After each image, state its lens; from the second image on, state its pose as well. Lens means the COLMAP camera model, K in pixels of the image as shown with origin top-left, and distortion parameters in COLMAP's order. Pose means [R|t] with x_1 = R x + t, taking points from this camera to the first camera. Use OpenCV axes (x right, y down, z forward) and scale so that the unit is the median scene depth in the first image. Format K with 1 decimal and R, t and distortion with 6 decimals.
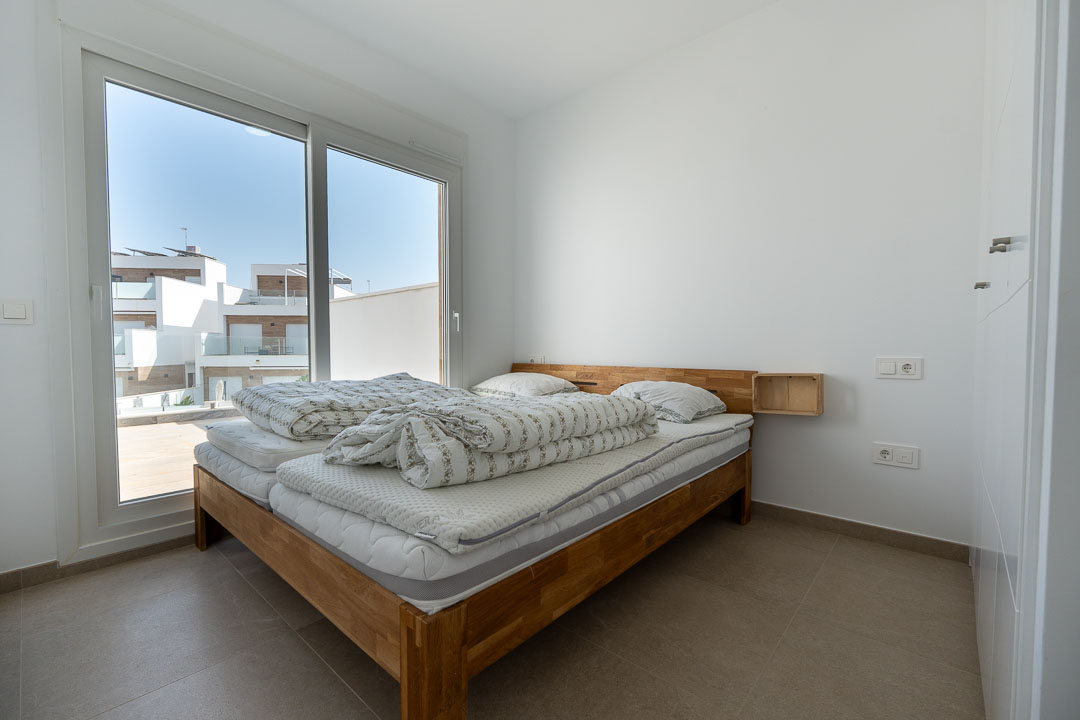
lens RADIAL K [[456.1, 0, 539.7], [0, 456.1, 358.8], [0, 0, 1]] dist [0.002398, -0.000230]
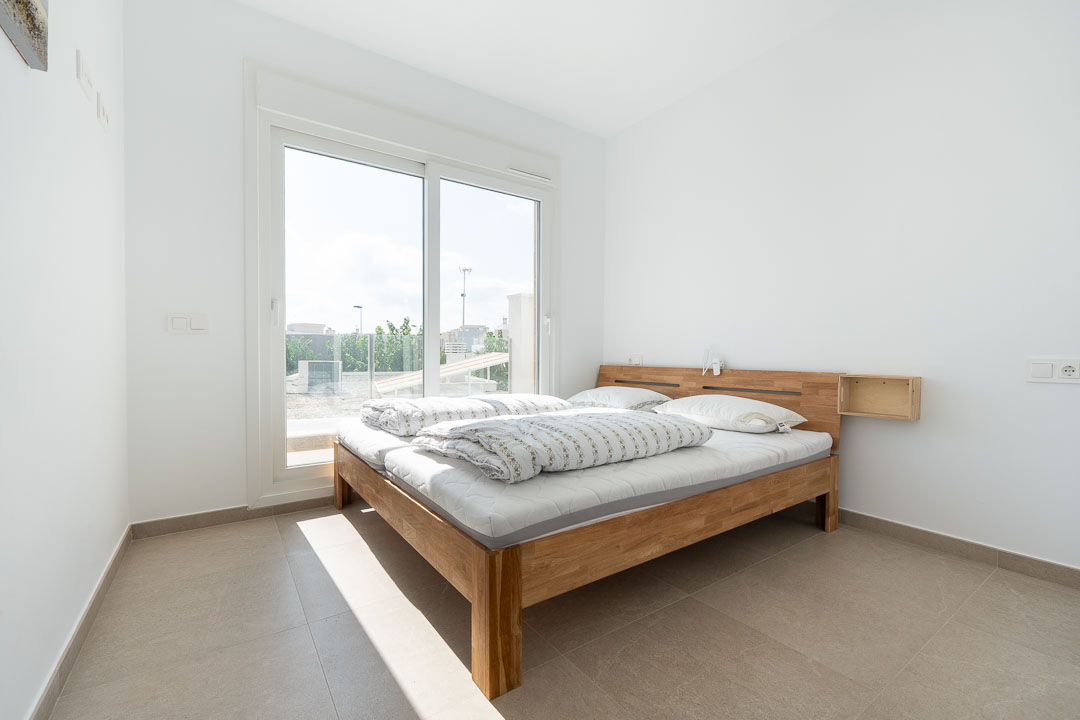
lens RADIAL K [[456.1, 0, 542.7], [0, 456.1, 355.3], [0, 0, 1]] dist [0.002398, -0.000230]
pose [[0.968914, -0.006174, -0.247321, 0.105479], [0.002529, 0.999884, -0.015051, 0.003592], [0.247385, 0.013958, 0.968817, -0.085074]]
